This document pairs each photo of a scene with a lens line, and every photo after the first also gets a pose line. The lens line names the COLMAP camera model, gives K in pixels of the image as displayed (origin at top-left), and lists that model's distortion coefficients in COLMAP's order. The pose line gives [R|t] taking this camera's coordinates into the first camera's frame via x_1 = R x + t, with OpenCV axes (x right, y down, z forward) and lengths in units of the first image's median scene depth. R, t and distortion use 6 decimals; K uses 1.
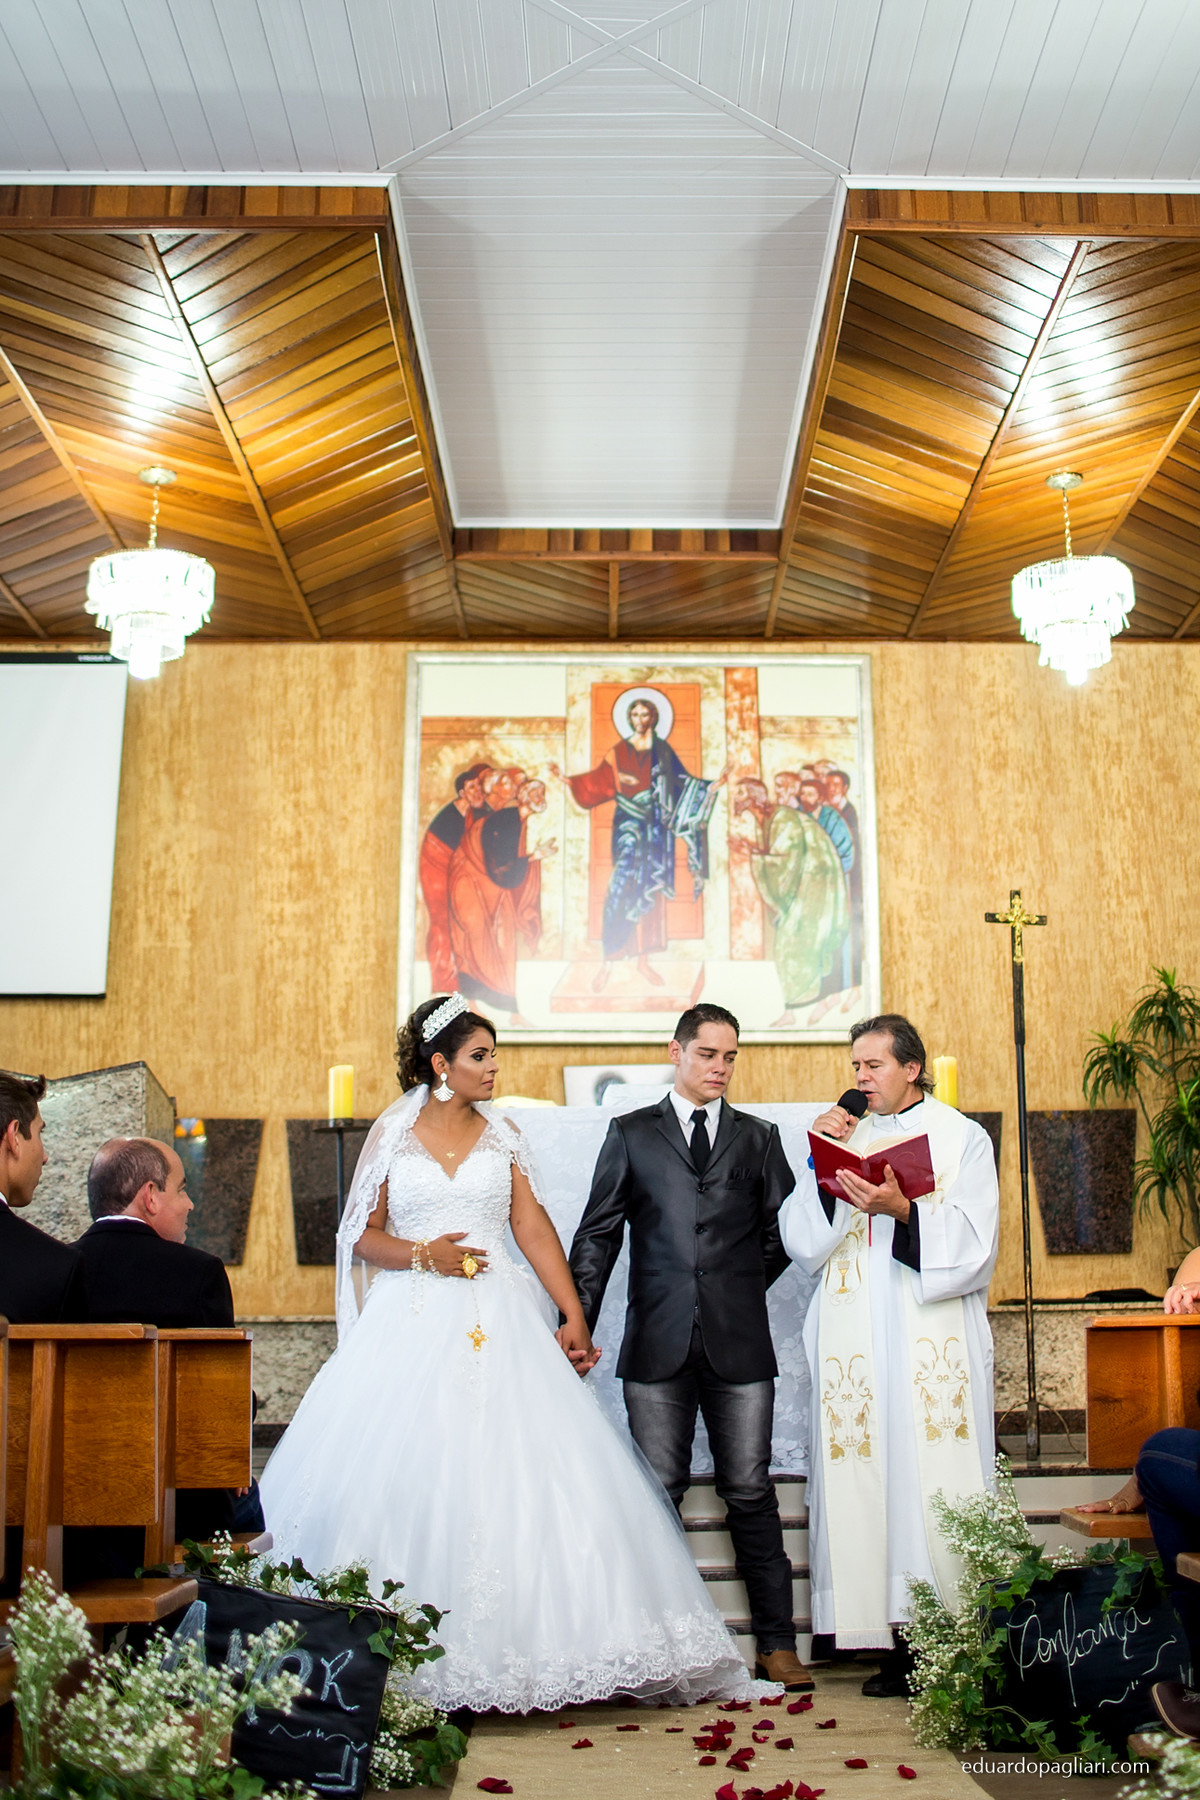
lens RADIAL K [[2110.0, 0, 710.3], [0, 2110.0, 759.7], [0, 0, 1]] dist [-0.083546, 0.000000]
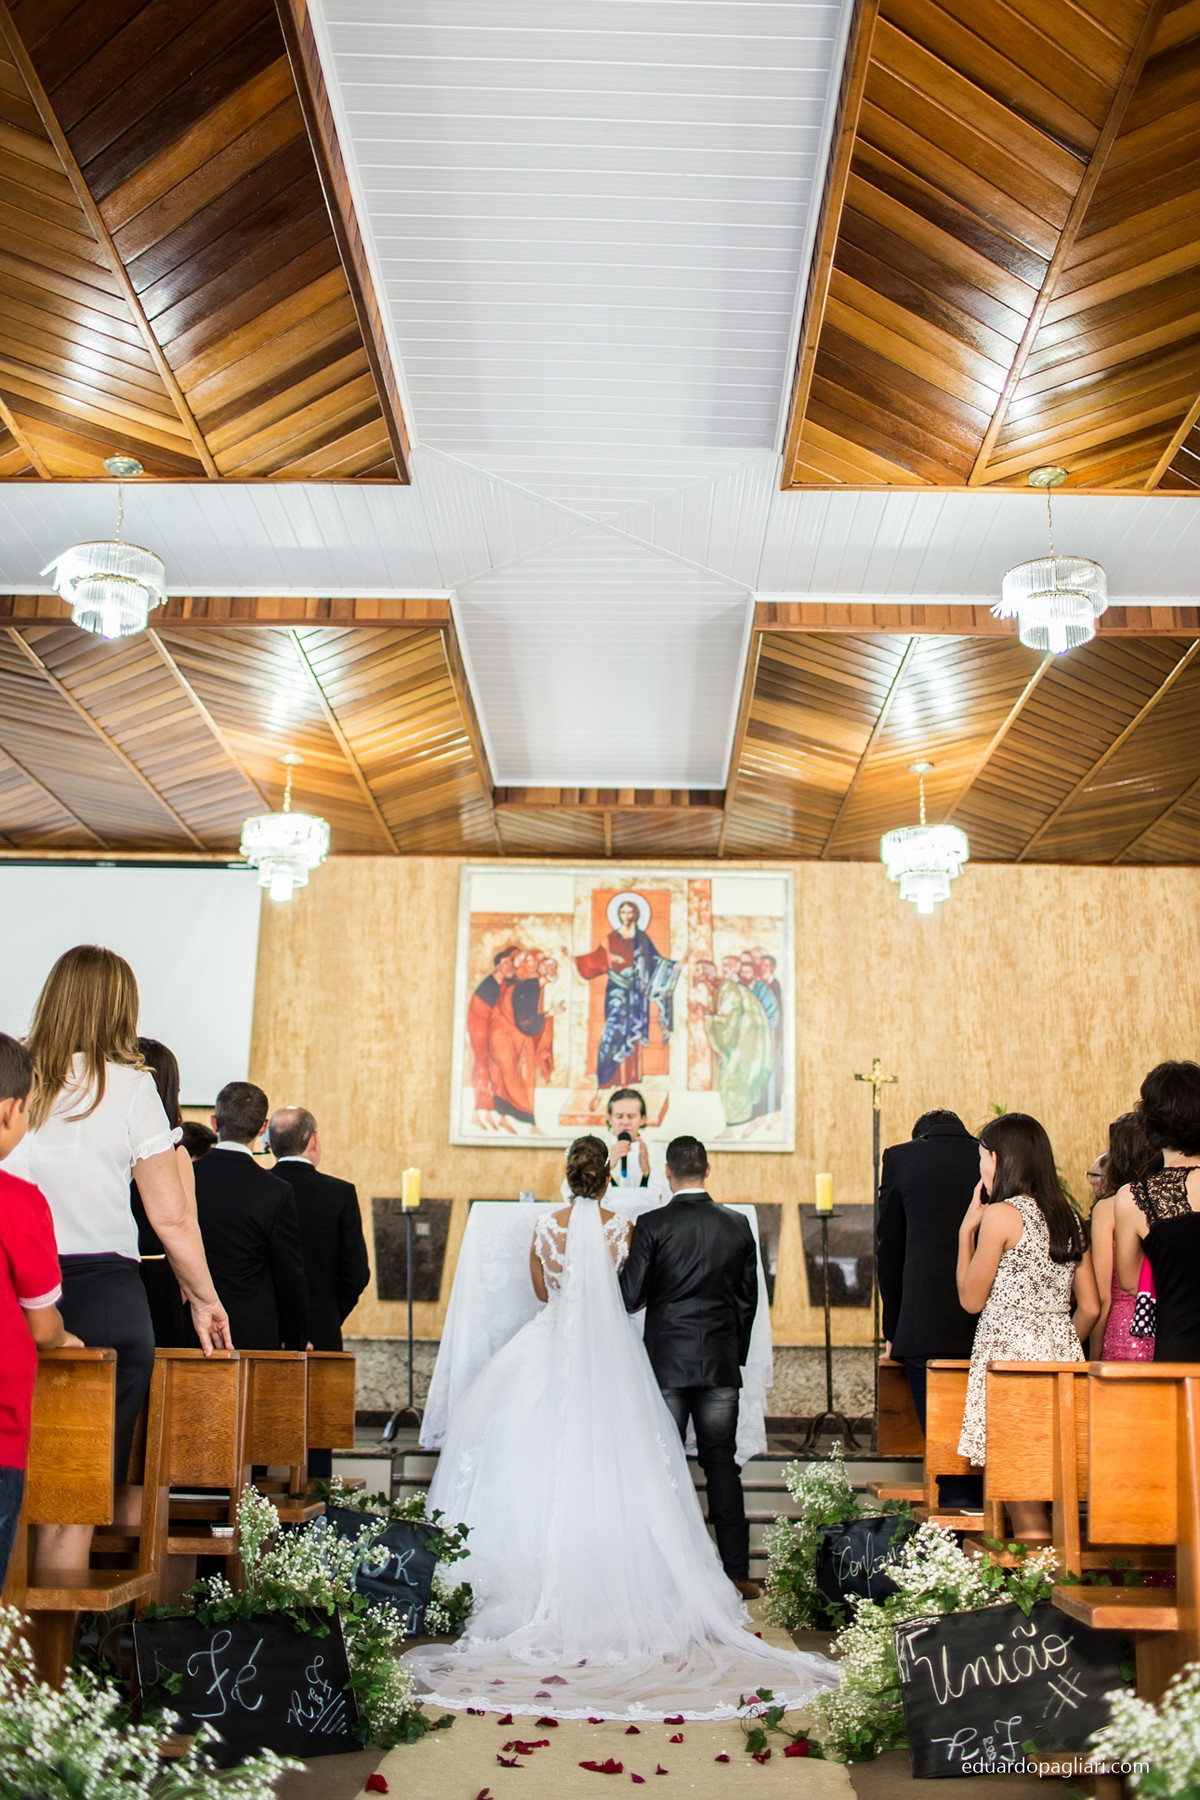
lens RADIAL K [[1753.1, 0, 617.6], [0, 1753.1, 904.1], [0, 0, 1]] dist [-0.067042, 0.000000]
pose [[0.998336, 0.016881, -0.055133, 0.025243], [-0.015819, 0.999682, 0.019653, -0.050796], [0.055448, -0.018748, 0.998286, -0.162004]]
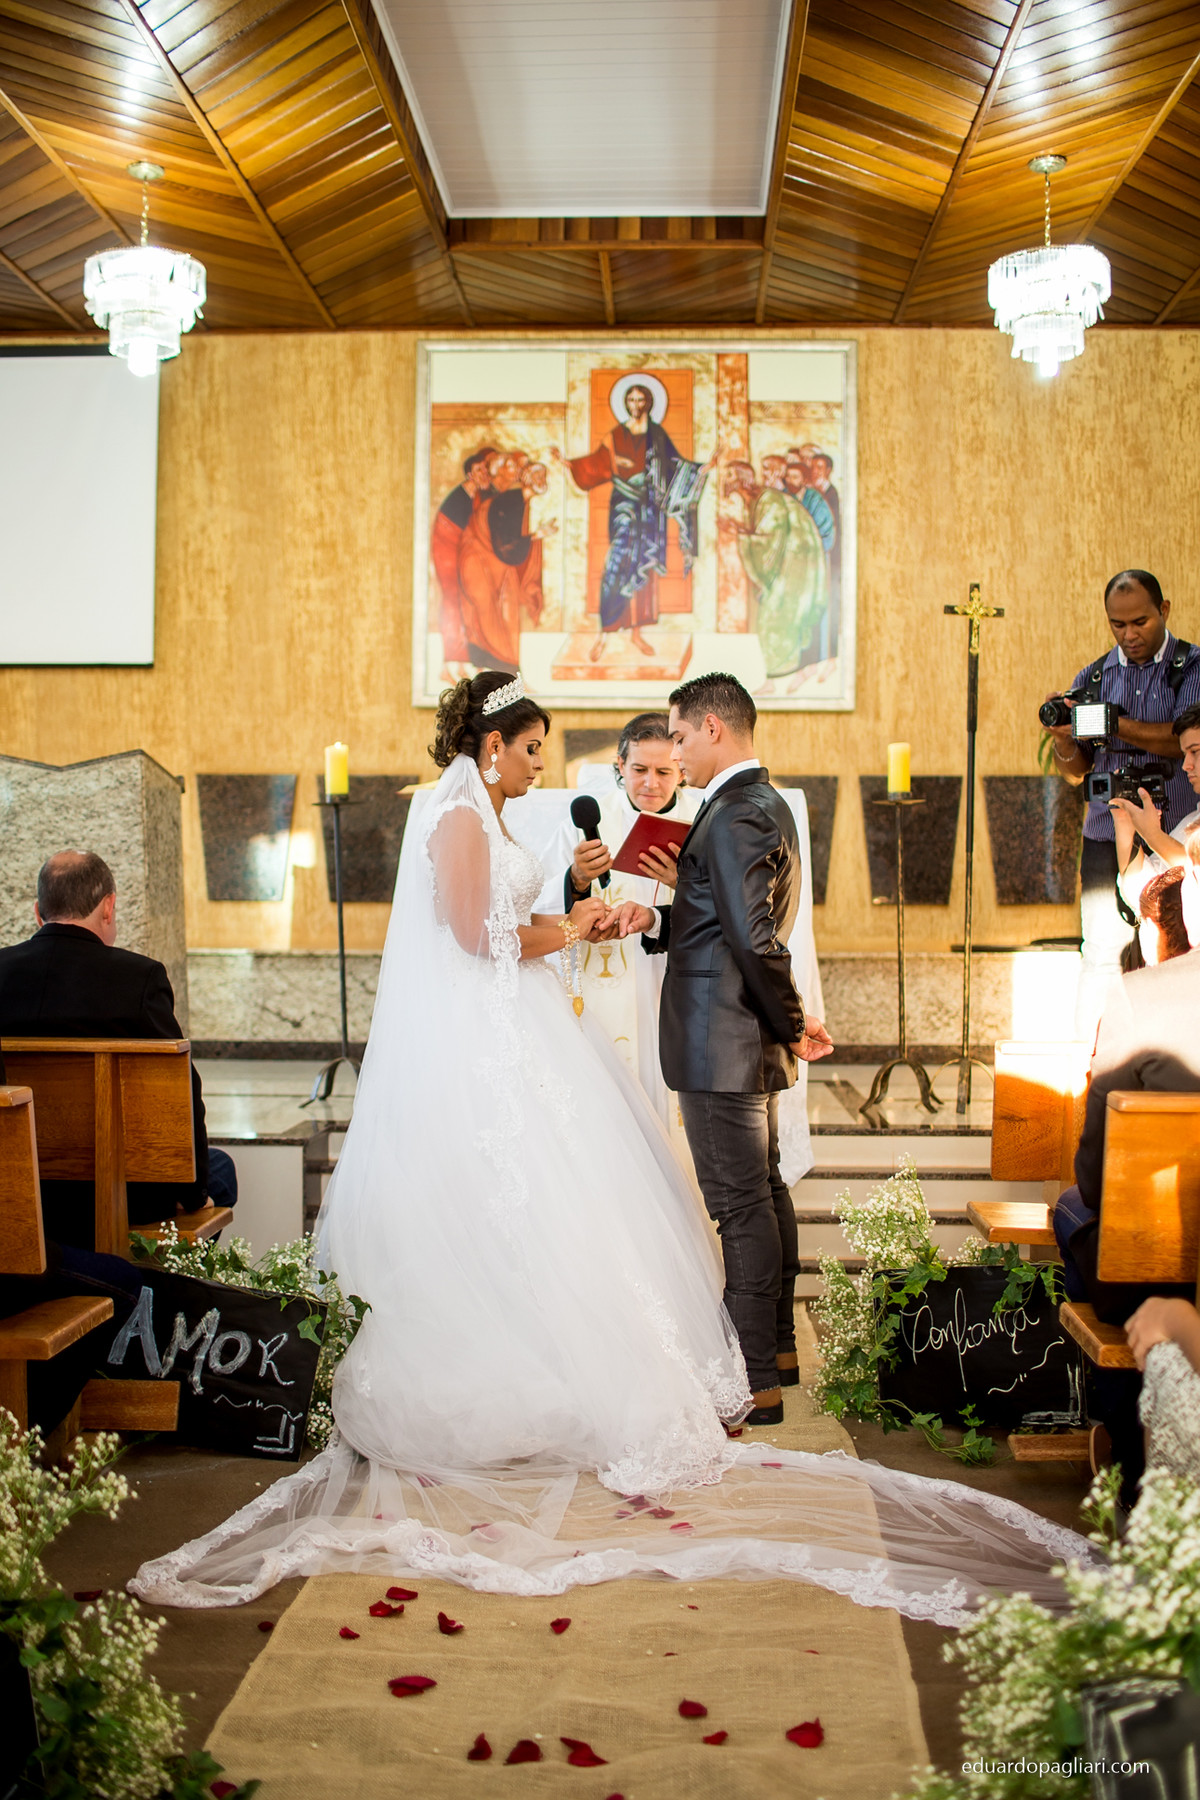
lens RADIAL K [[1753.1, 0, 614.0], [0, 1753.1, 903.7], [0, 0, 1]] dist [-0.067042, 0.000000]
pose [[0.996750, 0.019800, -0.078080, 0.029828], [0.002085, 0.962654, 0.270726, -0.015051], [0.080524, -0.270009, 0.959485, 0.092813]]
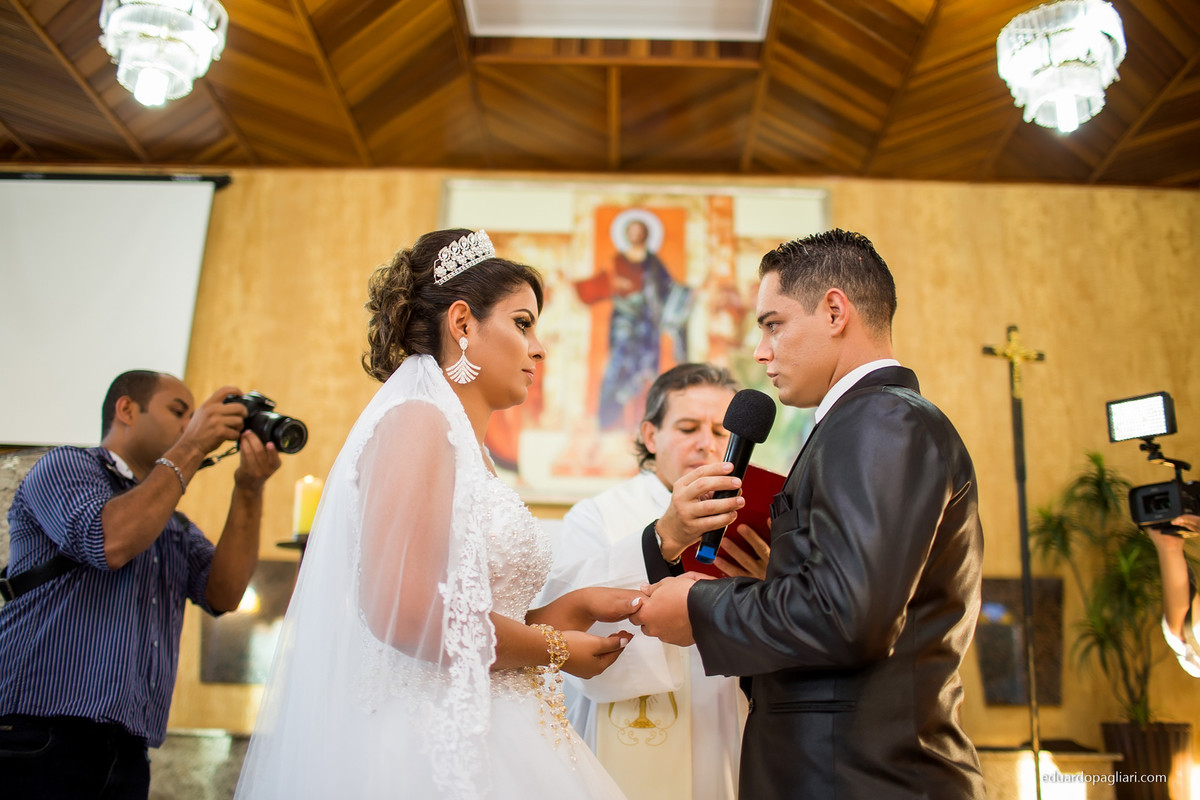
lens RADIAL K [[1136.8, 0, 609.9], [0, 1136.8, 404.8], [0, 0, 1]] dist [-0.049952, 0.000000]
pose [[0.997816, 0.025276, -0.061020, -0.006018], [-0.026480, 0.999469, -0.019003, 0.090460], [0.060507, 0.020578, 0.997956, 0.374152]]
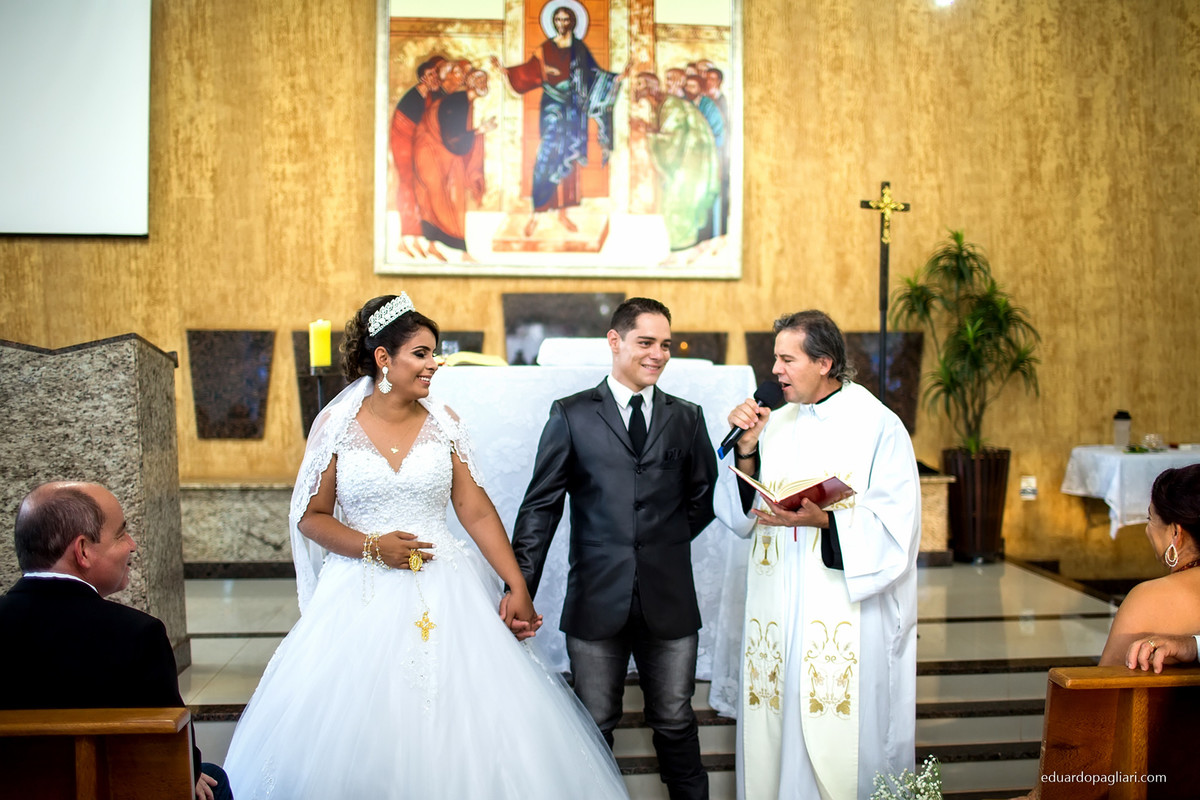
lens RADIAL K [[1168.7, 0, 621.6], [0, 1168.7, 383.2], [0, 0, 1]] dist [-0.067042, 0.000000]
pose [[0.998794, 0.014641, 0.046873, -0.027748], [-0.027076, 0.960506, 0.276939, -0.005324], [-0.040968, -0.277874, 0.959744, 0.270305]]
